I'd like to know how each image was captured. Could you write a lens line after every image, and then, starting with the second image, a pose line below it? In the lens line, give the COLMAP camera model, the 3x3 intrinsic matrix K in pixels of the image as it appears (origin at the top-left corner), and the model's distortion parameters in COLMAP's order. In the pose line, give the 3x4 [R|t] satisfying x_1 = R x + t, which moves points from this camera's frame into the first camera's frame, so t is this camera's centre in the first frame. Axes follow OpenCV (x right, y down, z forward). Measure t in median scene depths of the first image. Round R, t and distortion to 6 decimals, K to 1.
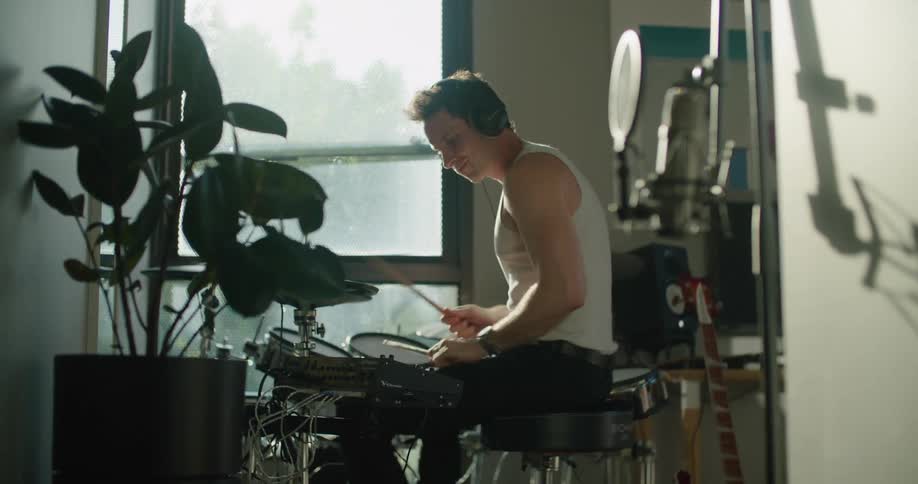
lens RADIAL K [[1392.1, 0, 459.0], [0, 1392.1, 242.0], [0, 0, 1]] dist [-0.100700, 0.053698]
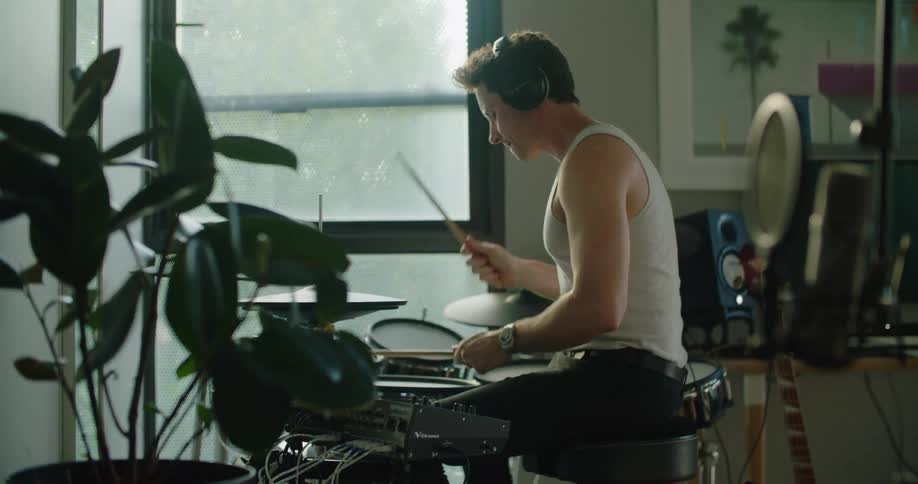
lens RADIAL K [[1397.8, 0, 459.0], [0, 1397.8, 242.0], [0, 0, 1]] dist [-0.099022, 0.038915]
pose [[0.999921, -0.010677, -0.006662, -0.021212], [0.011177, 0.996718, 0.080180, -0.077993], [0.005784, -0.080248, 0.996758, 0.162048]]
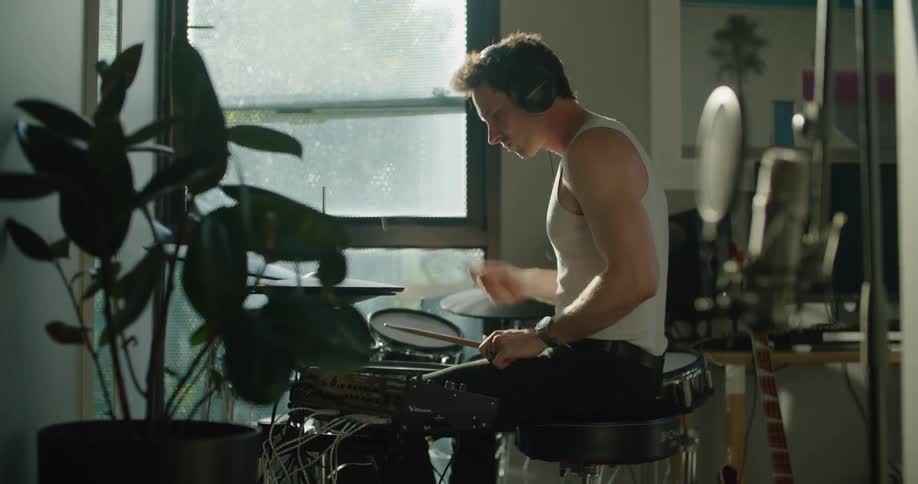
lens RADIAL K [[1392.1, 0, 459.0], [0, 1392.1, 242.0], [0, 0, 1]] dist [-0.100700, 0.053698]
pose [[0.999960, -0.000079, -0.008976, -0.014480], [0.000755, 0.997161, 0.075295, -0.070783], [0.008945, -0.075299, 0.997121, 0.104473]]
